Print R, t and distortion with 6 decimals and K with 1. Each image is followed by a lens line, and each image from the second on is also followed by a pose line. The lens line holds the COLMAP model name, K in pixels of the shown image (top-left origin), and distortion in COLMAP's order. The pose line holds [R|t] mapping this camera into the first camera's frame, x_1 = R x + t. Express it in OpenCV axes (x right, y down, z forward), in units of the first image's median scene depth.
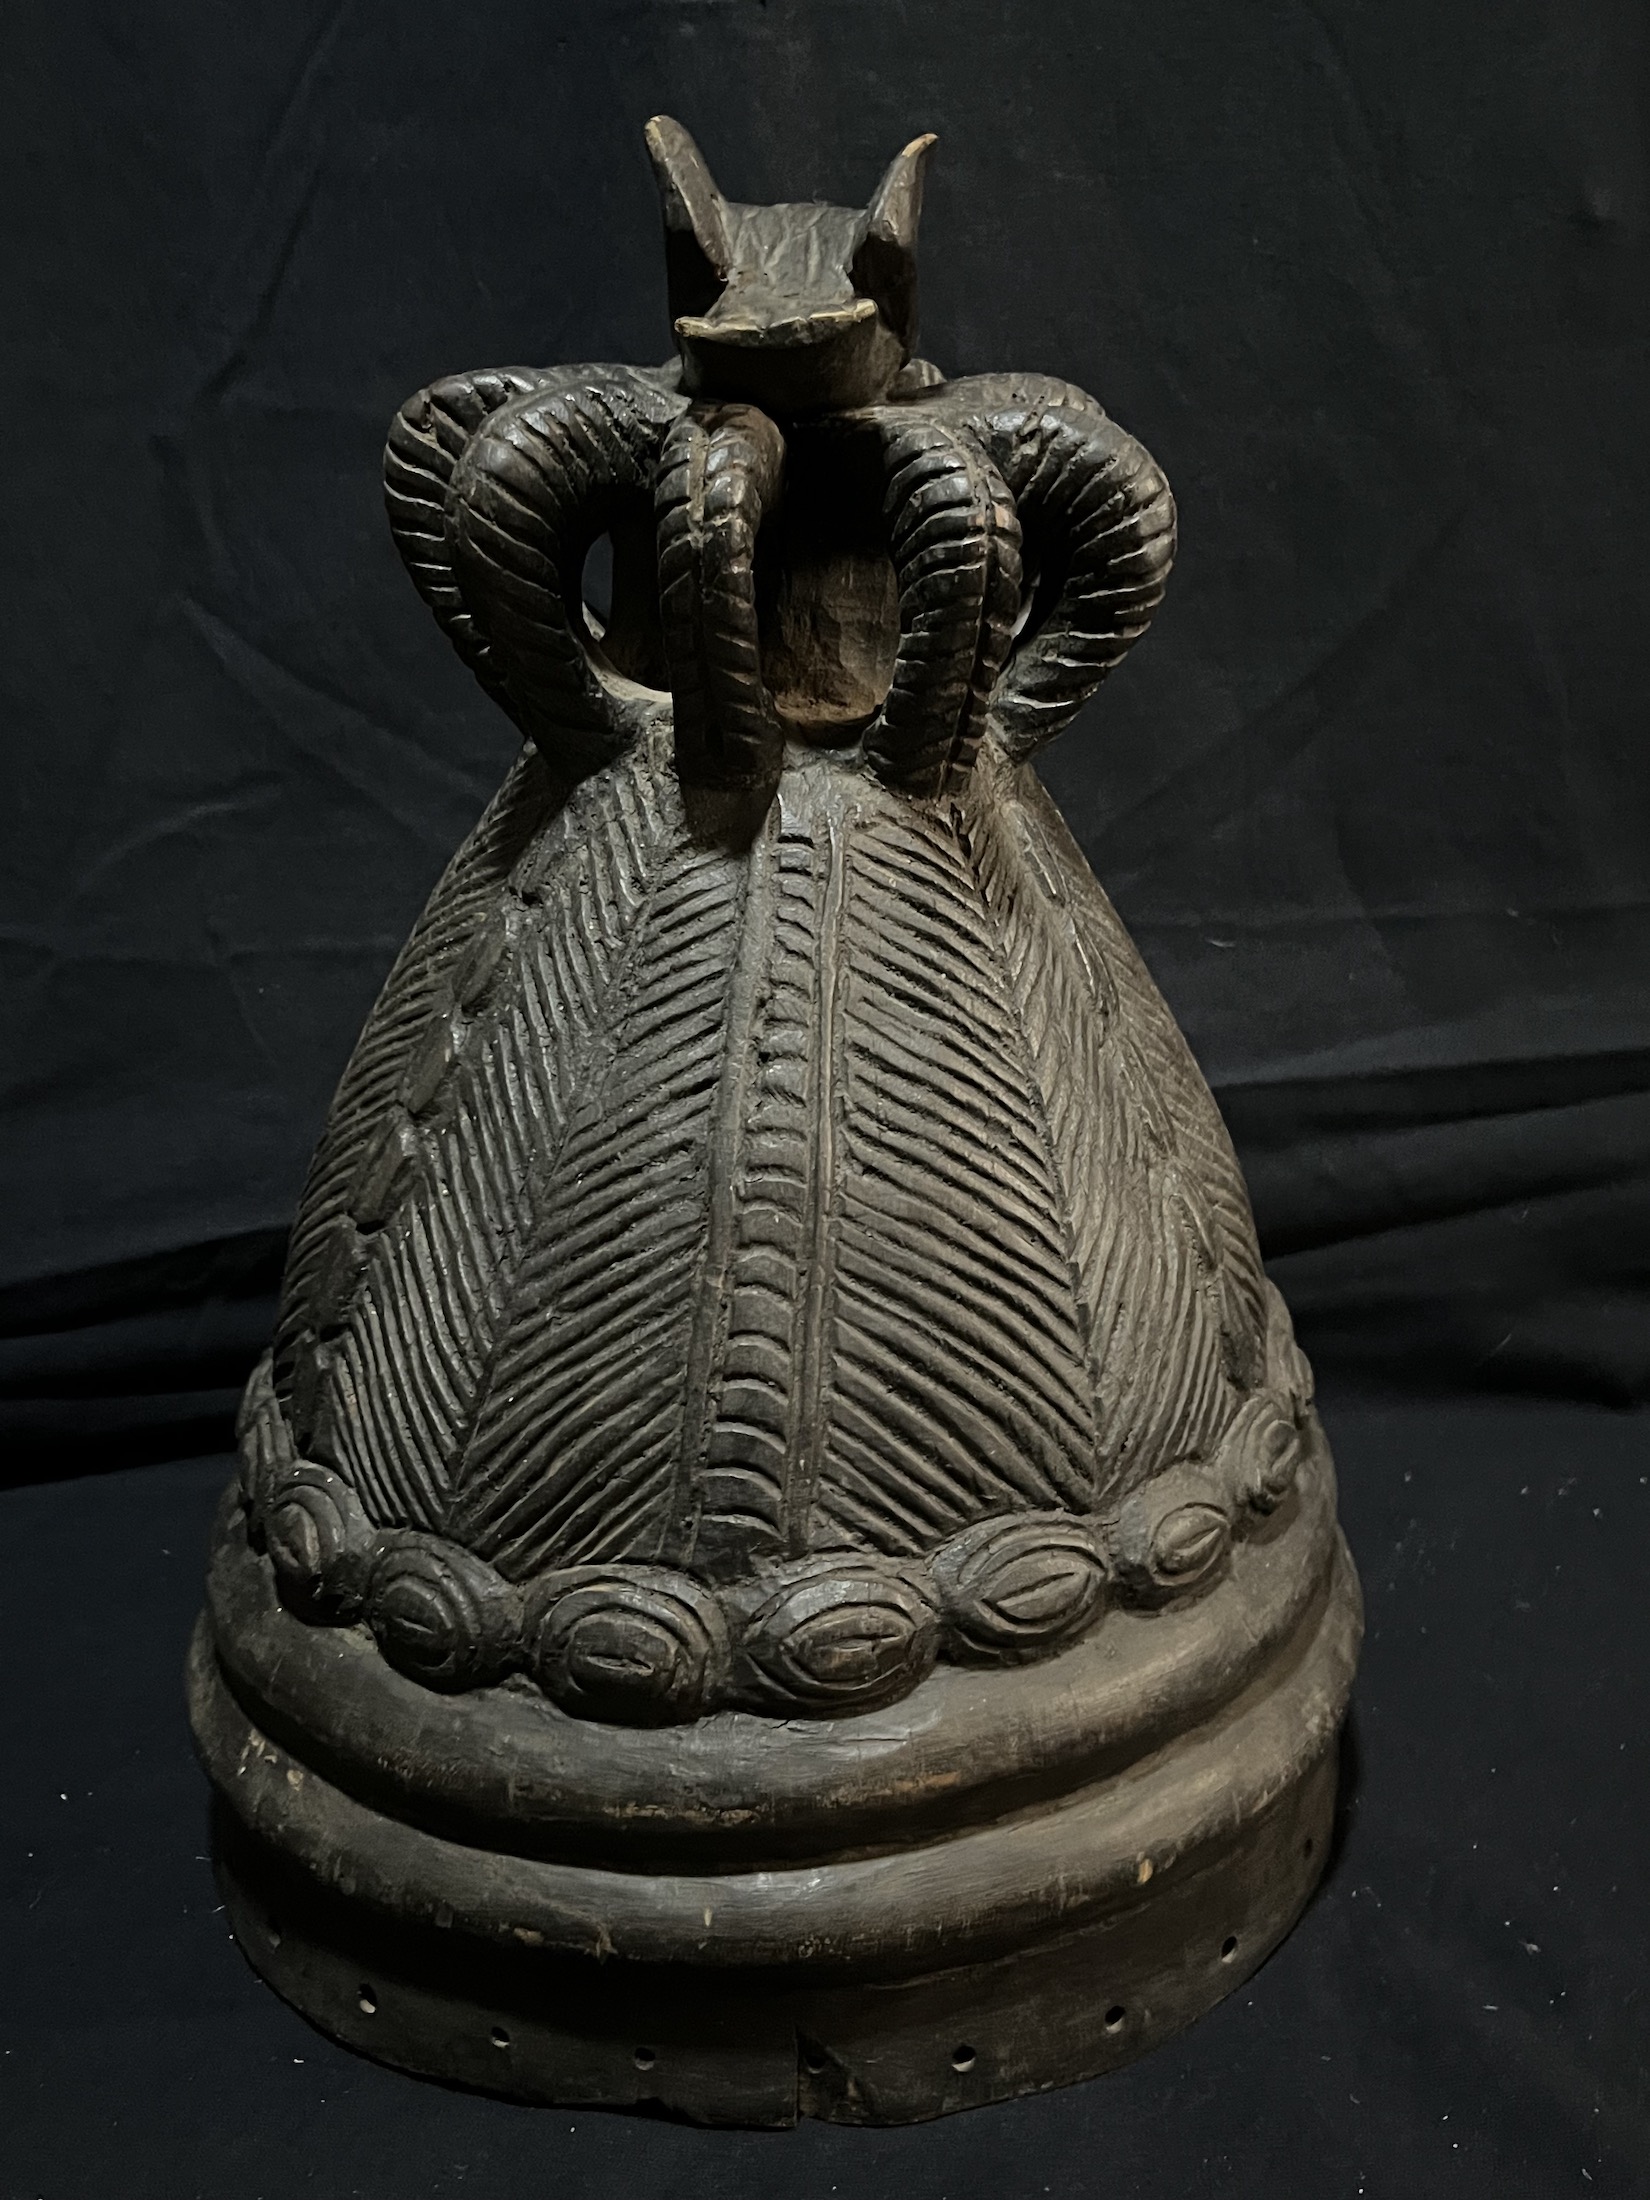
lens RADIAL K [[2271.9, 0, 834.0], [0, 2271.9, 1098.2], [0, 0, 1]] dist [0.025508, -0.009221]
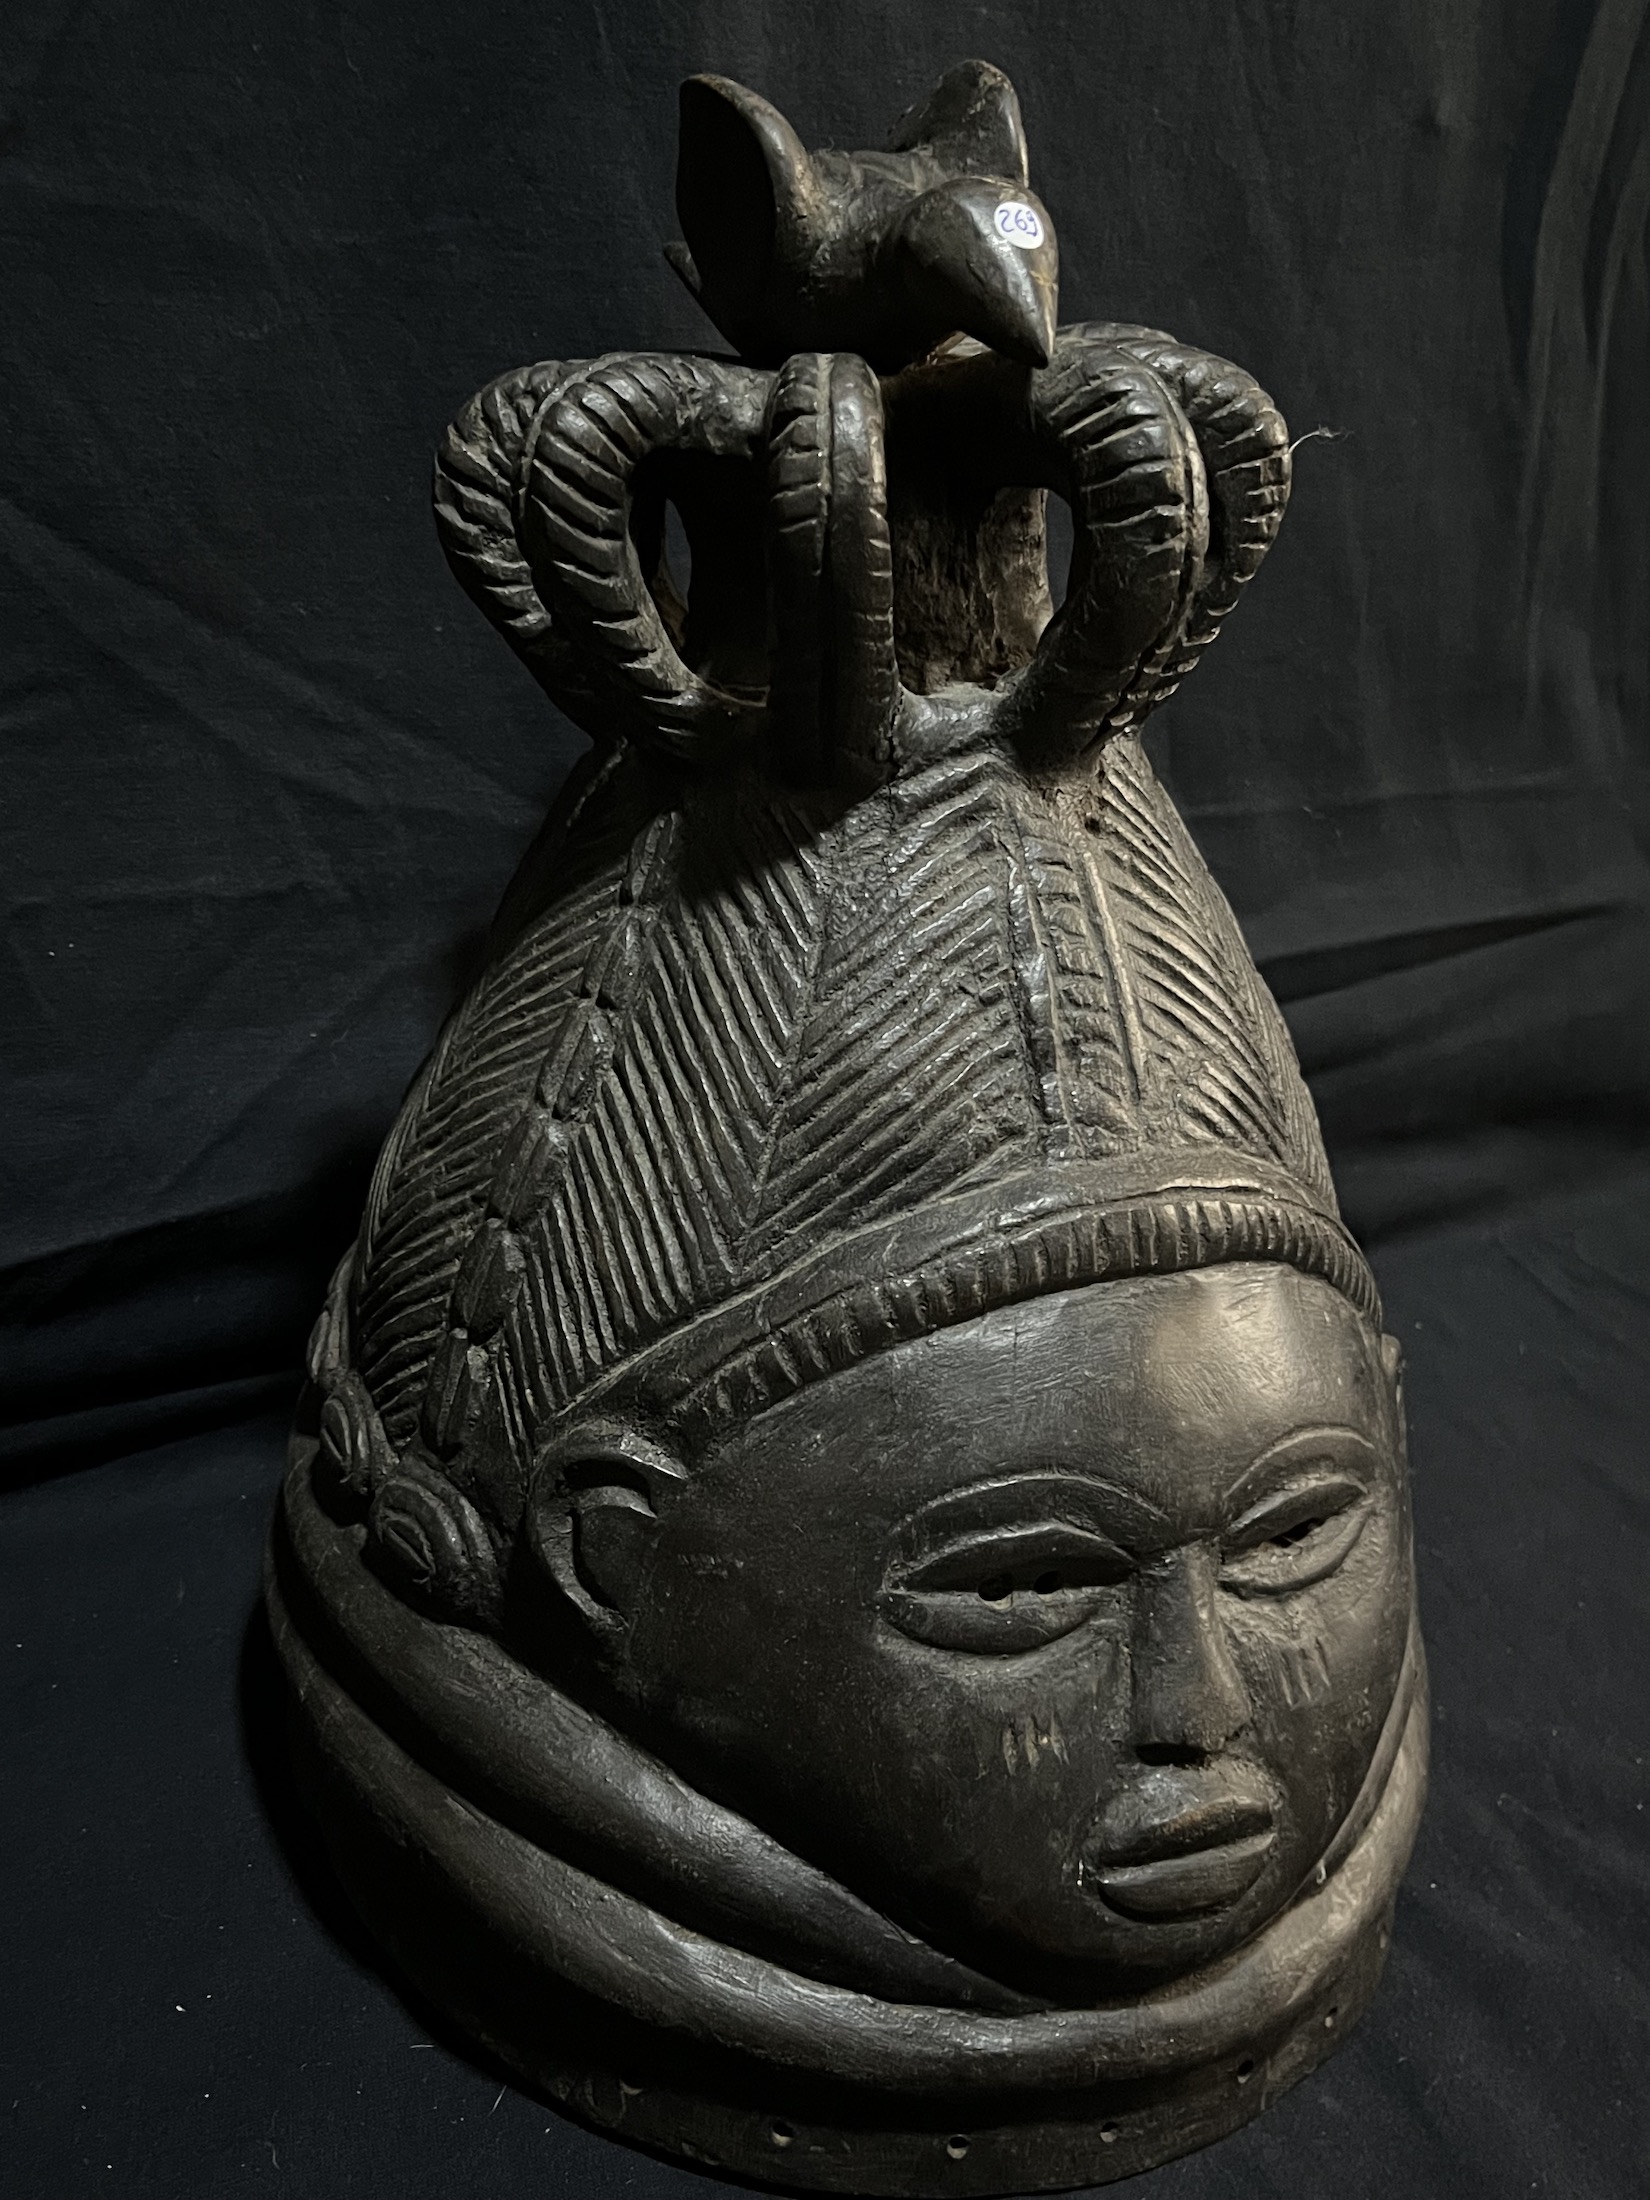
lens RADIAL K [[2271.9, 0, 834.0], [0, 2271.9, 1098.2], [0, 0, 1]] dist [0.025508, -0.009221]
pose [[0.890758, -0.087236, 0.446027, -0.372950], [0.005906, 0.983544, 0.180571, -0.141350], [-0.454439, -0.158211, 0.876615, 0.167688]]
